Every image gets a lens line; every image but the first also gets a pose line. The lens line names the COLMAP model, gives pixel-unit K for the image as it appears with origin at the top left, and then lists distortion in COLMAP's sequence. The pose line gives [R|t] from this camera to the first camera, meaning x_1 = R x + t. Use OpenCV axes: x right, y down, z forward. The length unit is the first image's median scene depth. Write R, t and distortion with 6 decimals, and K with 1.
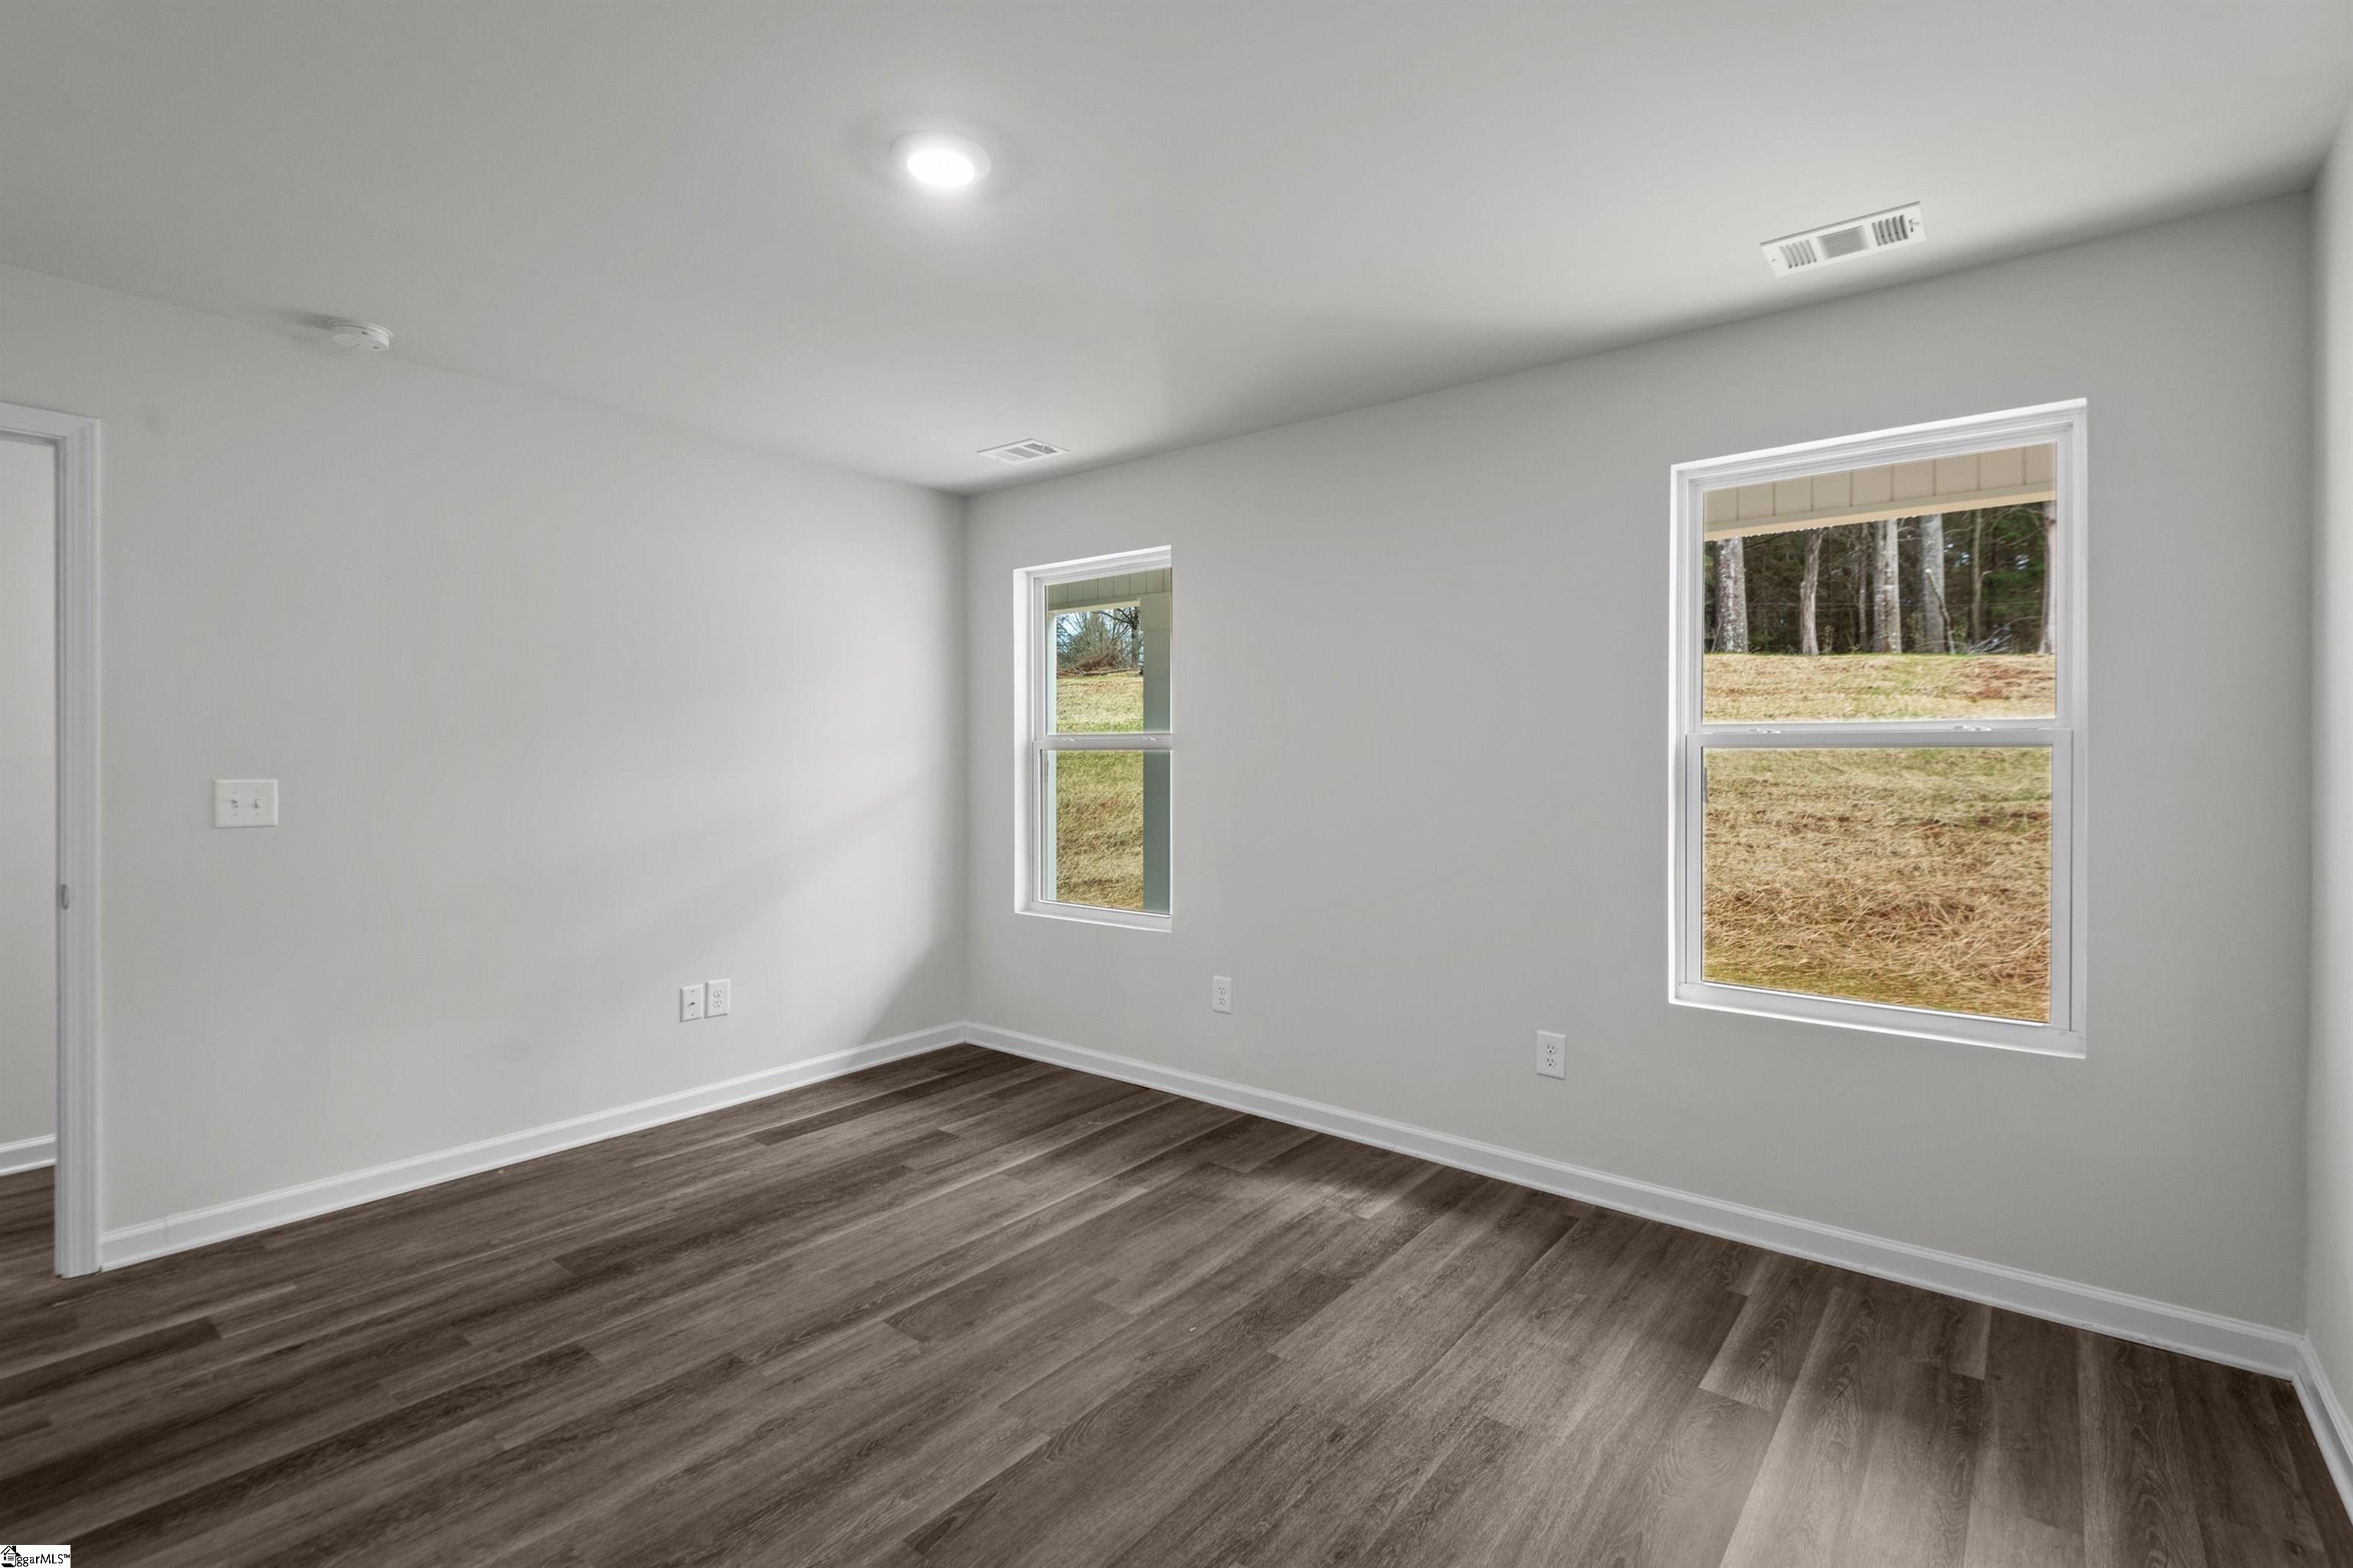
lens RADIAL K [[1074.3, 0, 1192.5], [0, 1074.3, 776.7], [0, 0, 1]] dist [0.017322, -0.004564]
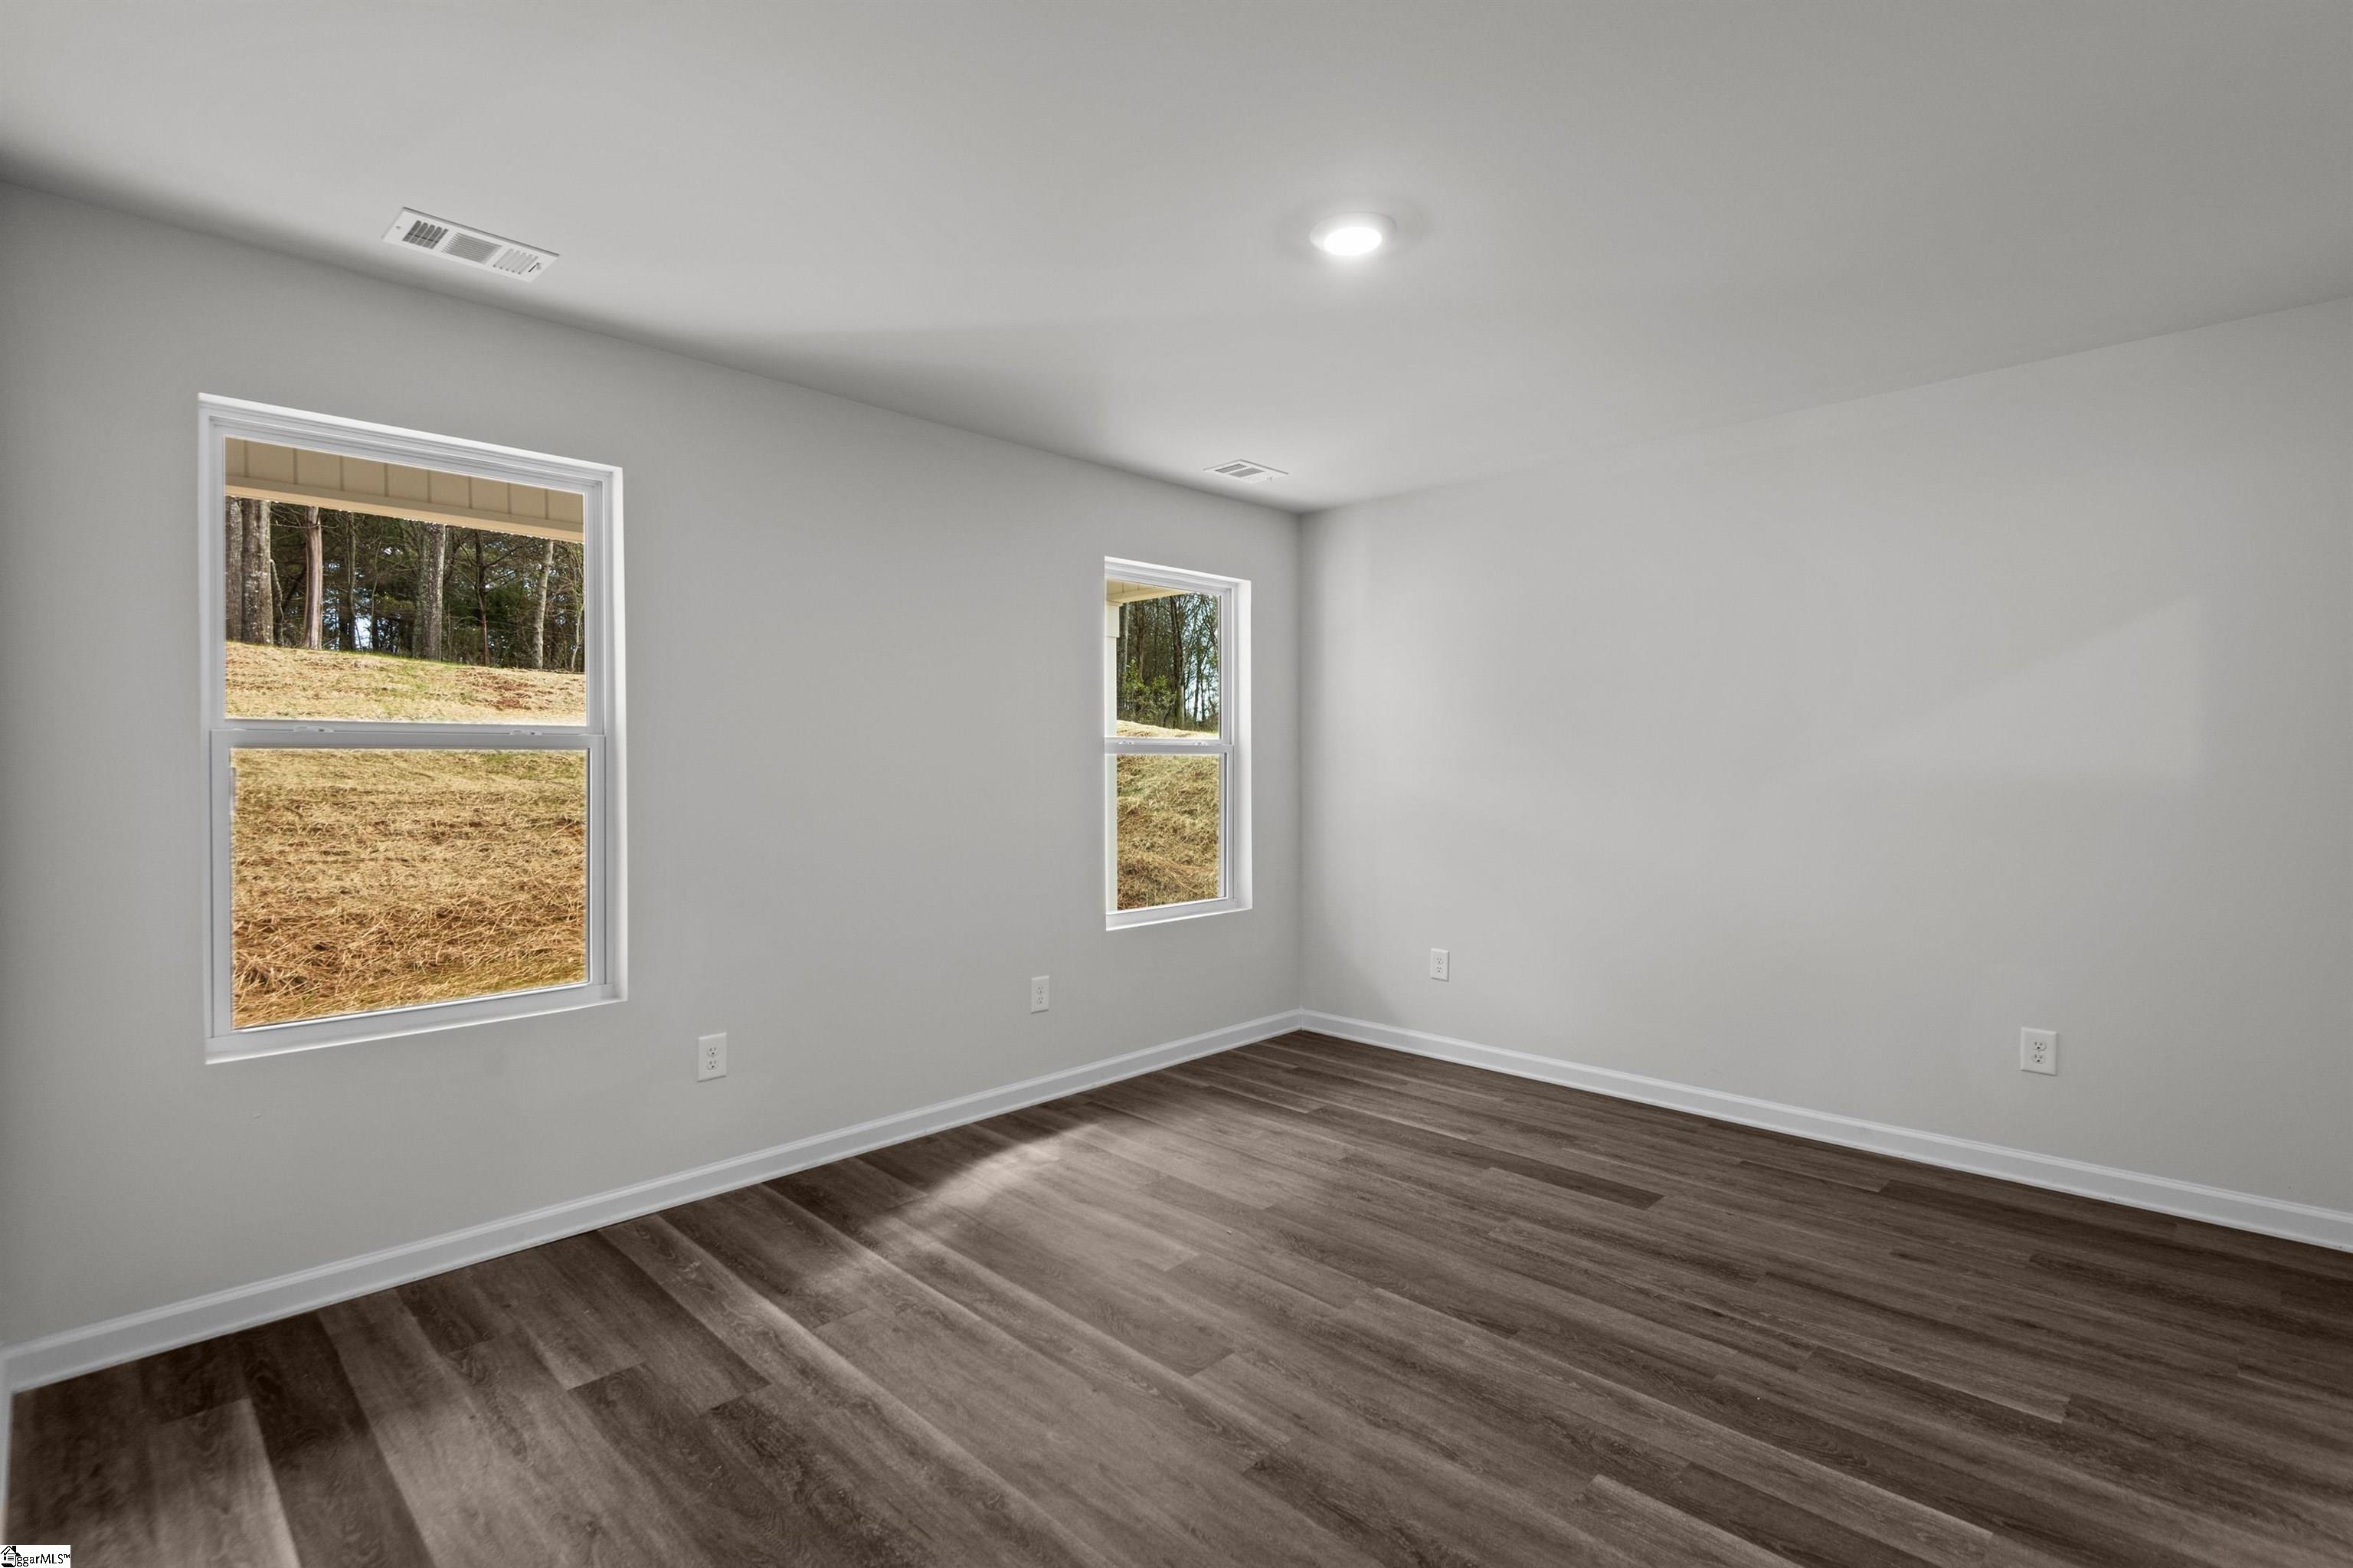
lens RADIAL K [[1074.3, 0, 1183.4], [0, 1074.3, 771.8], [0, 0, 1]] dist [0.017322, -0.004564]
pose [[0.121816, -0.013331, 0.992463, -0.816109], [0.021520, 0.999710, 0.010787, -0.014554], [-0.992319, 0.020044, 0.122067, 0.604269]]
